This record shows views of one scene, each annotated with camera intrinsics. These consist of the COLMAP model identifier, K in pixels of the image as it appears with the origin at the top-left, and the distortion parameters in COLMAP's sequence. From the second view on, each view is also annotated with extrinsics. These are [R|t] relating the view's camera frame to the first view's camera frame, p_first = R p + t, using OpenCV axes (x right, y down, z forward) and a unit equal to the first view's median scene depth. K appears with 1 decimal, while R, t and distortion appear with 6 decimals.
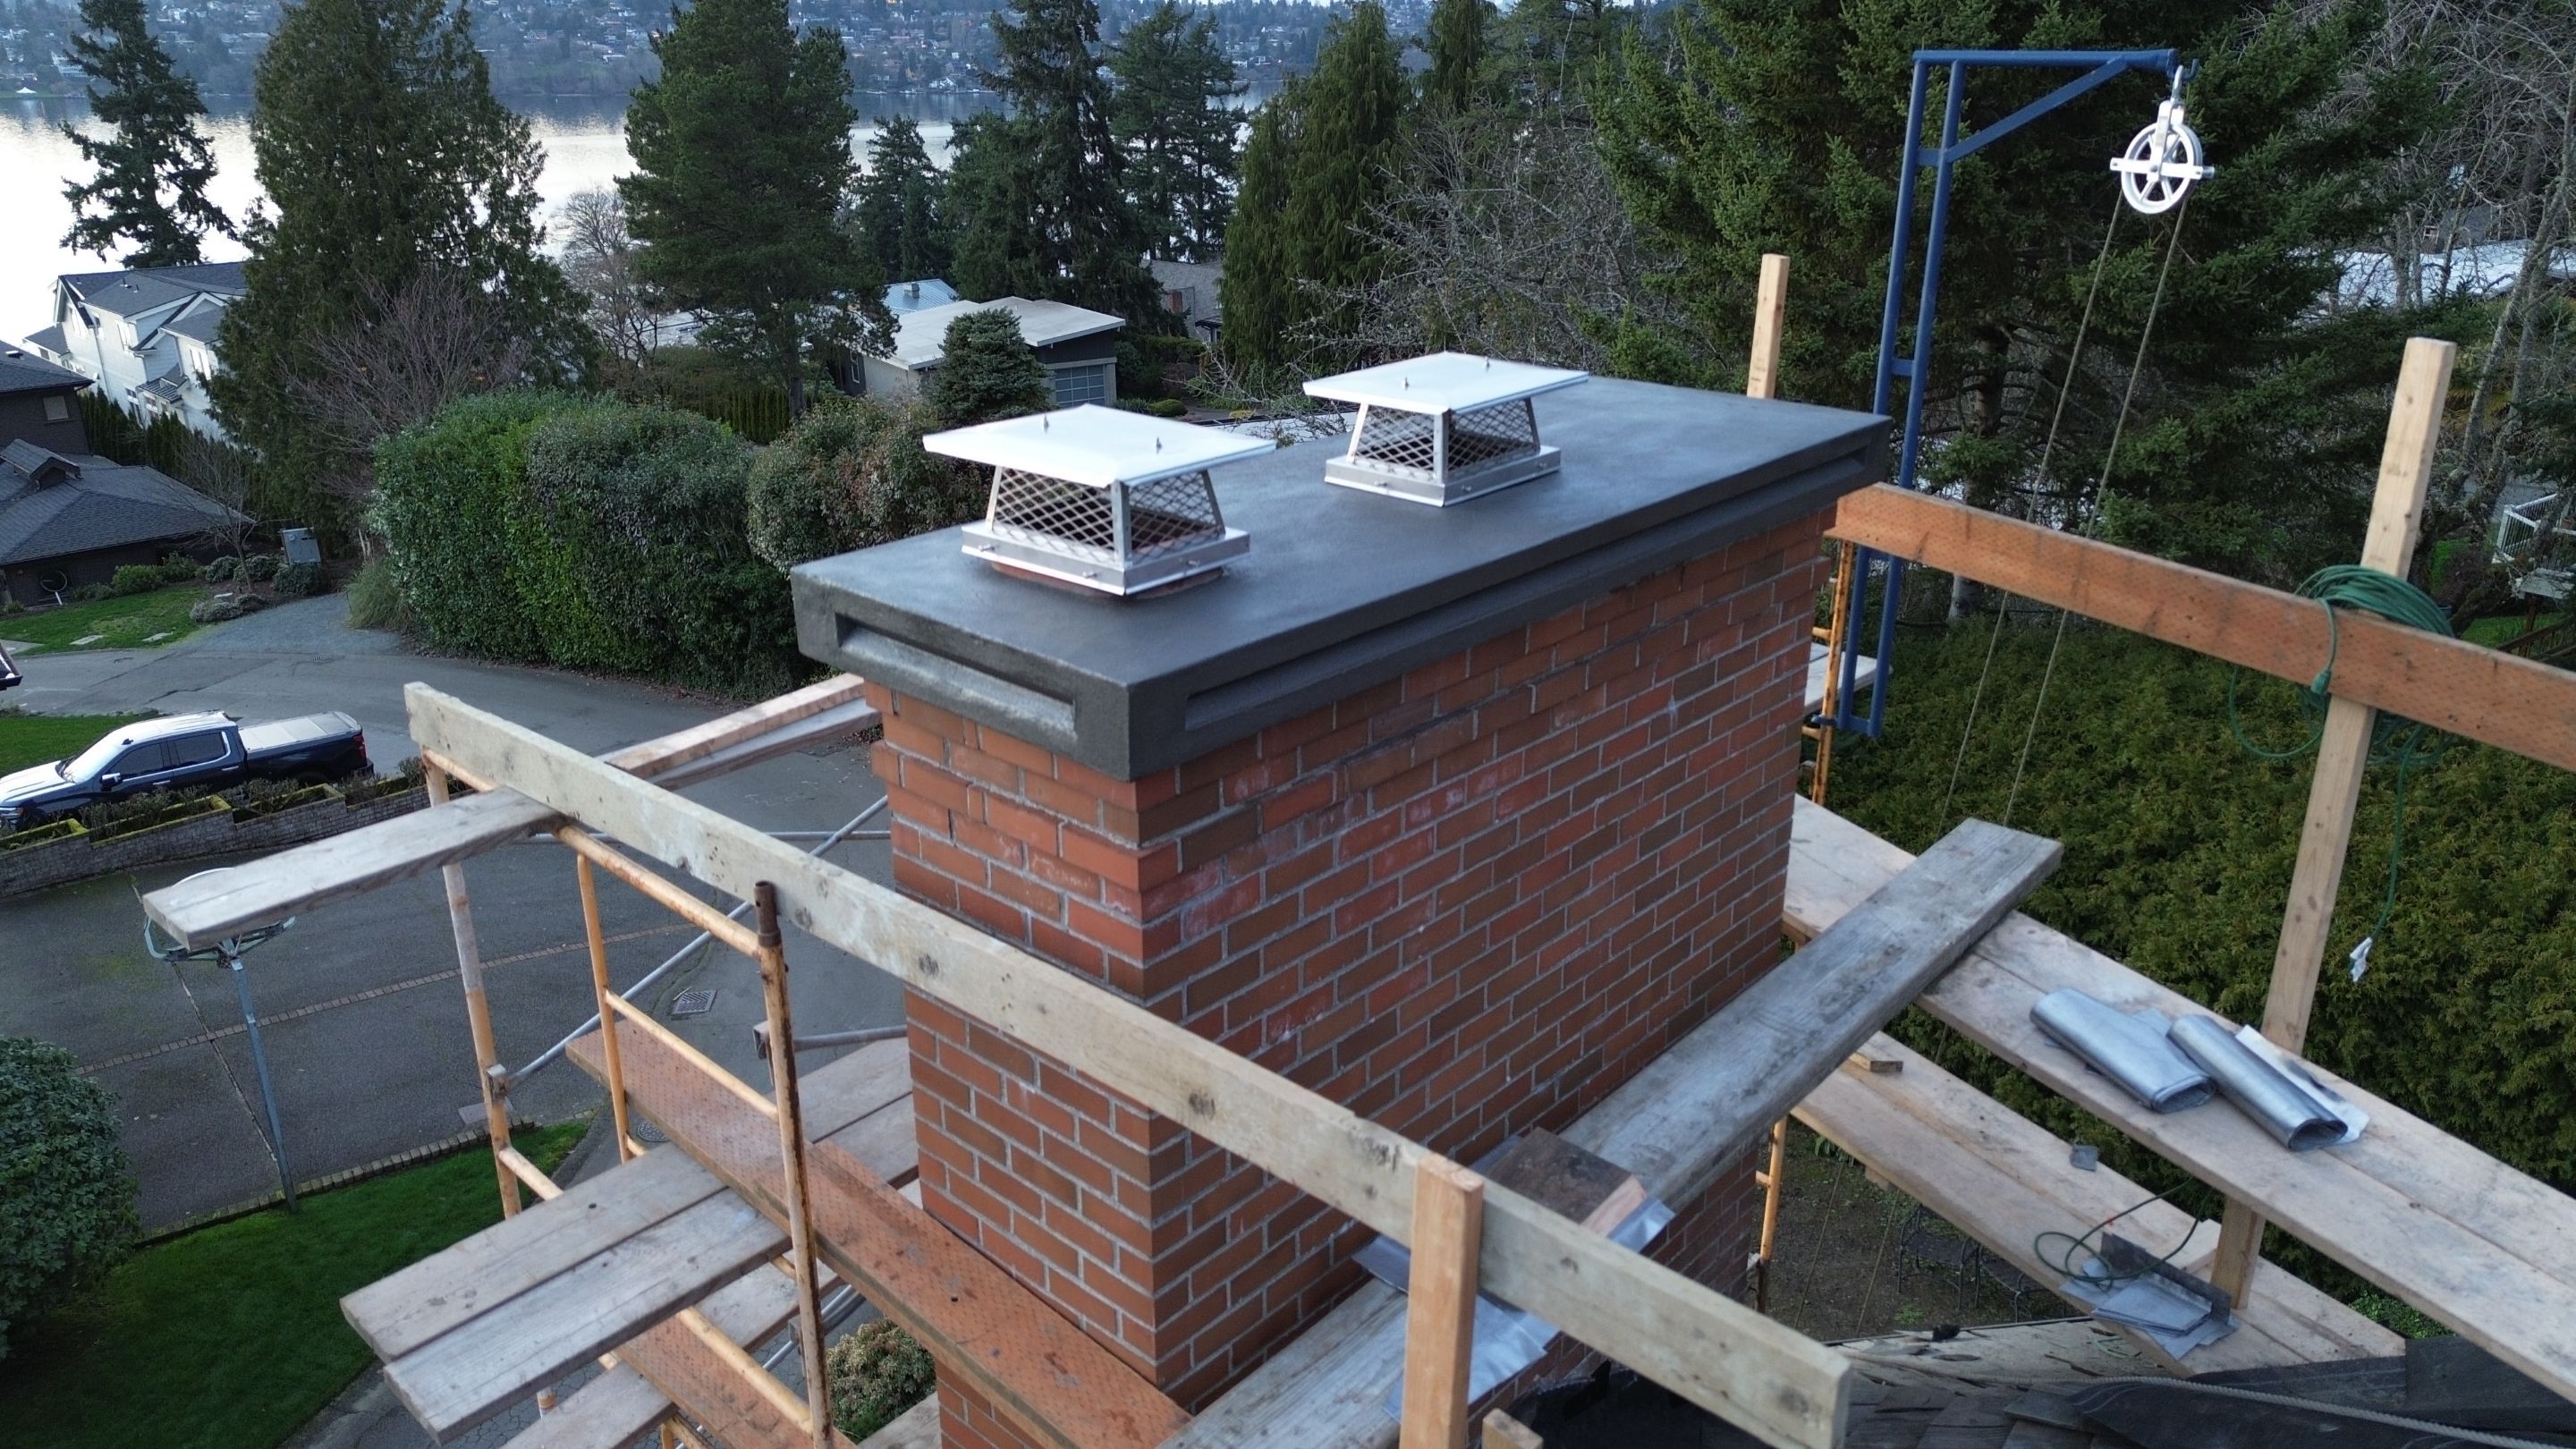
lens RADIAL K [[1817.7, 0, 1288.0], [0, 1817.7, 724.5], [0, 0, 1]] dist [0.053406, -0.058273]
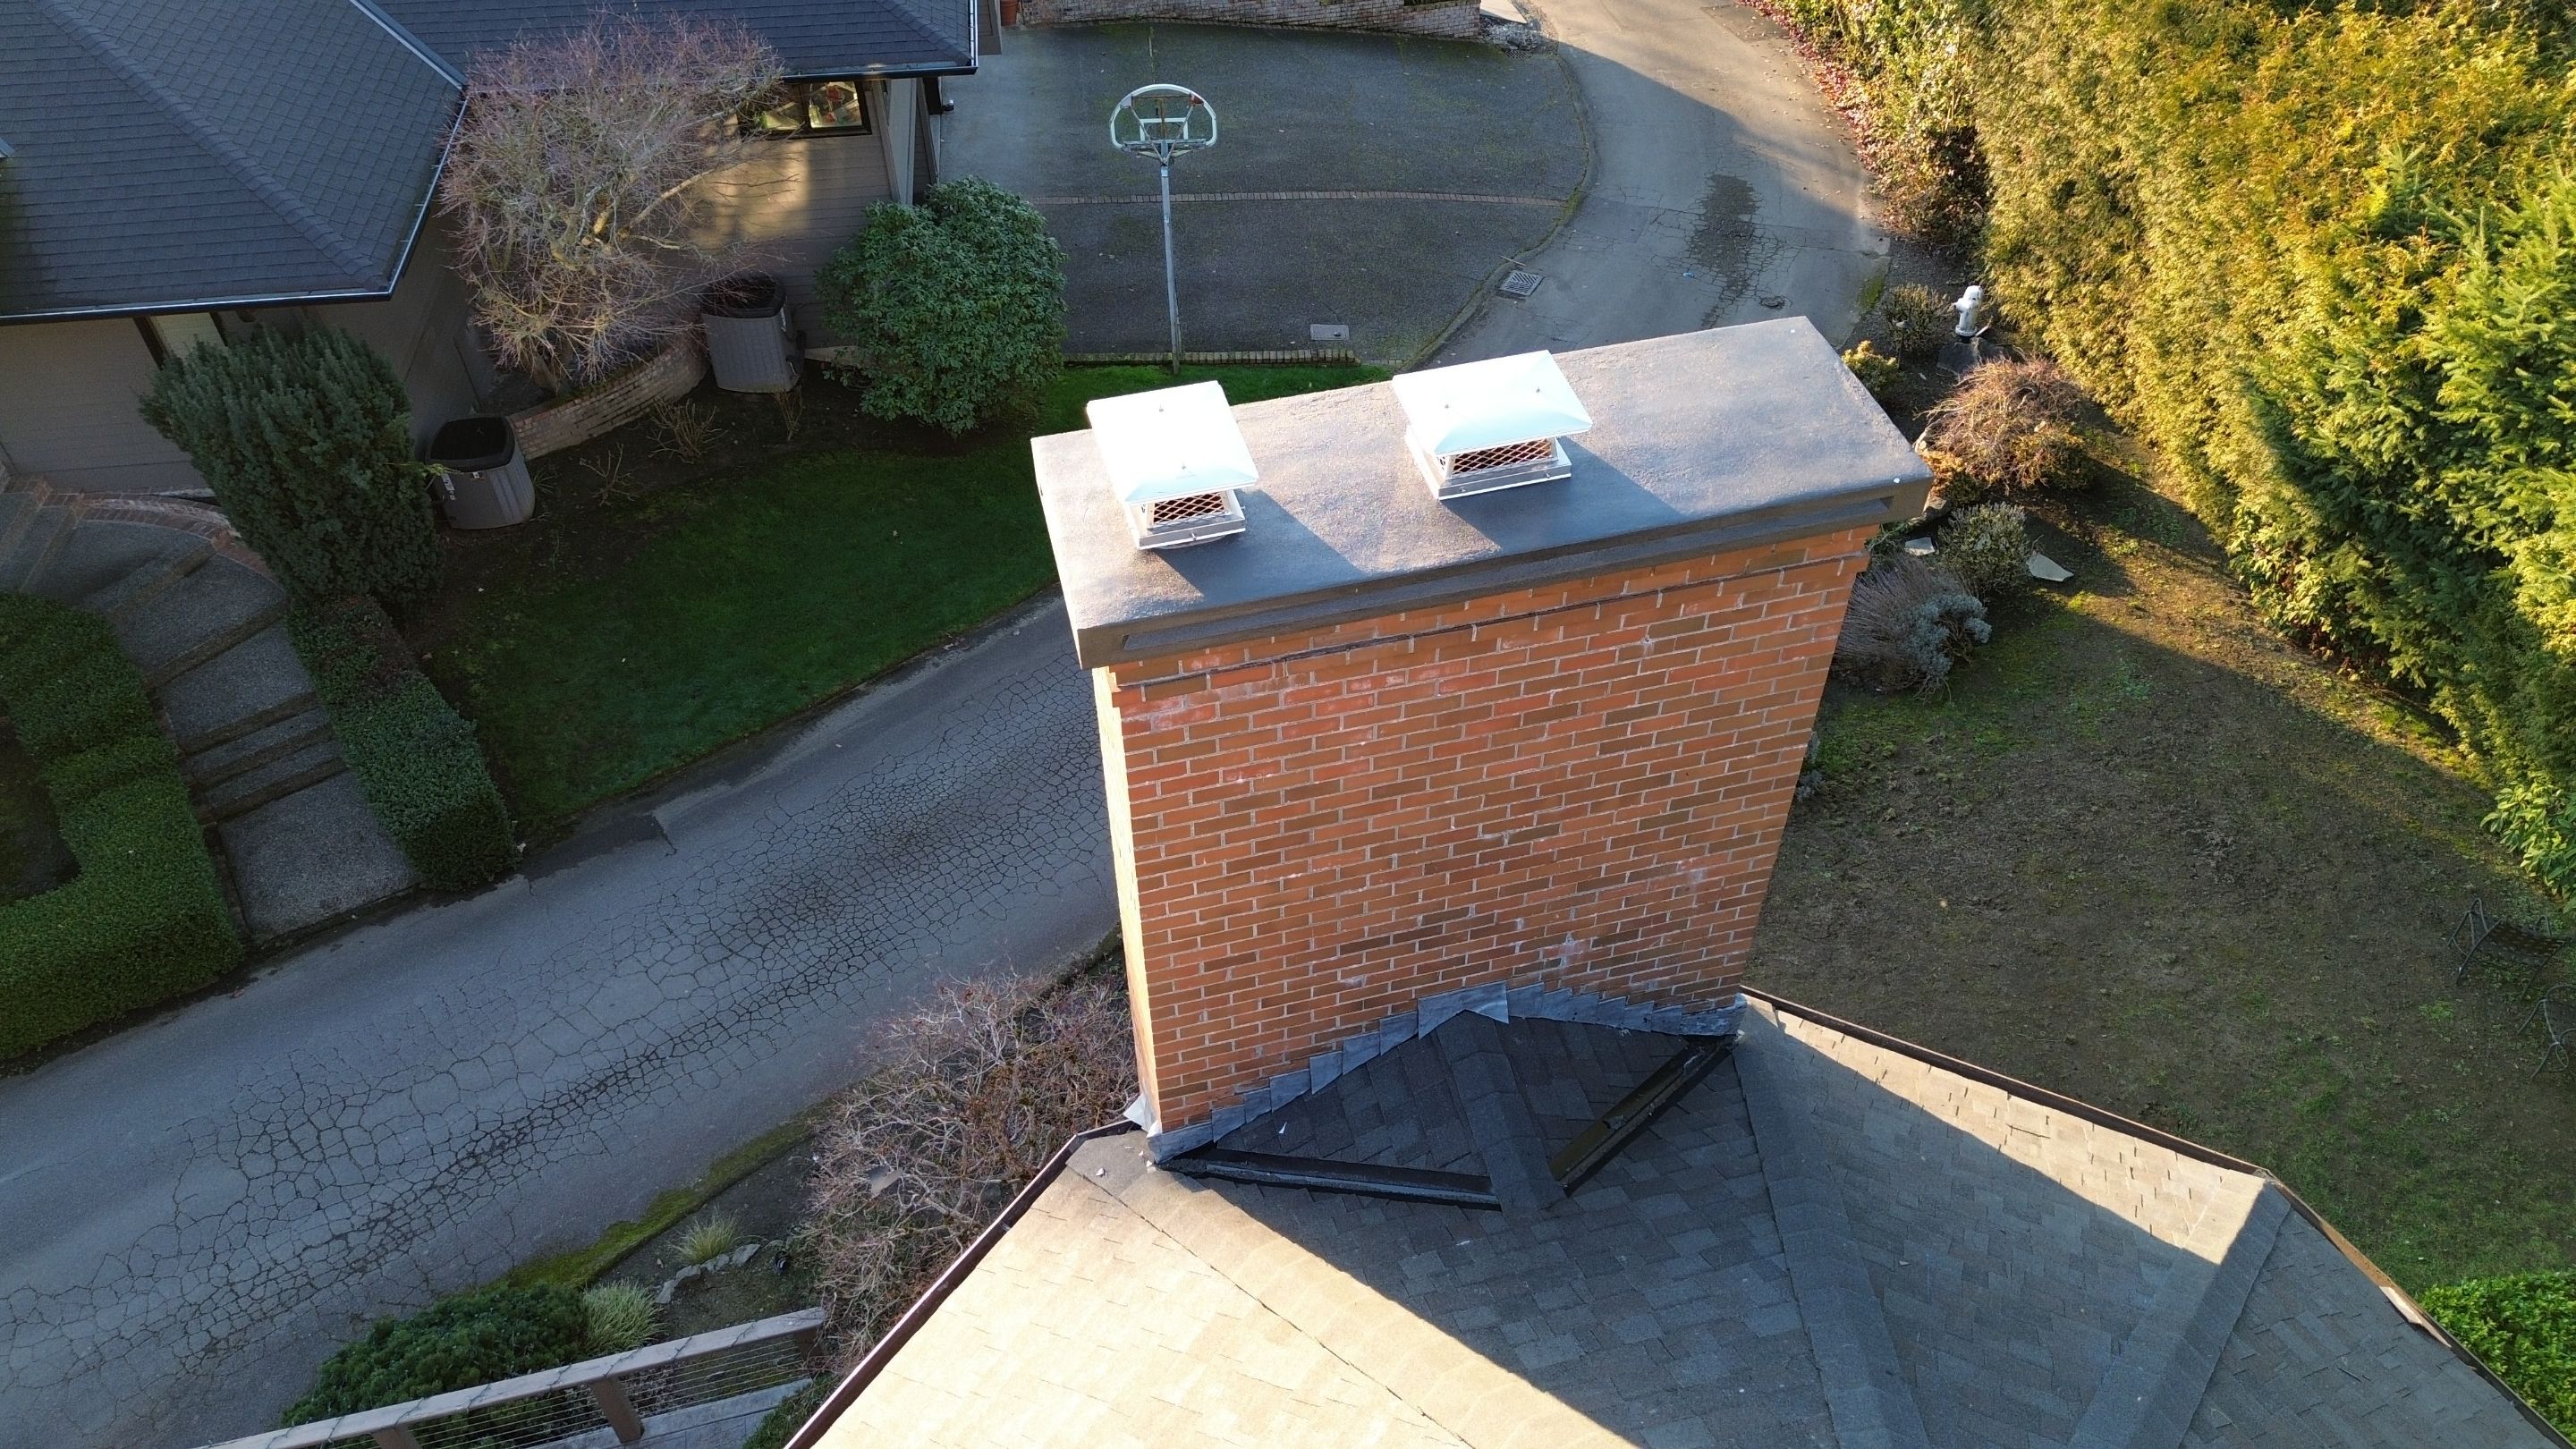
lens RADIAL K [[1817.7, 0, 1288.0], [0, 1817.7, 724.5], [0, 0, 1]] dist [0.053406, -0.058273]
pose [[0.834752, 0.387947, -0.390750, 0.146468], [-0.192508, 0.870484, 0.452989, -0.140735], [0.515877, -0.302911, 0.801321, -0.068939]]
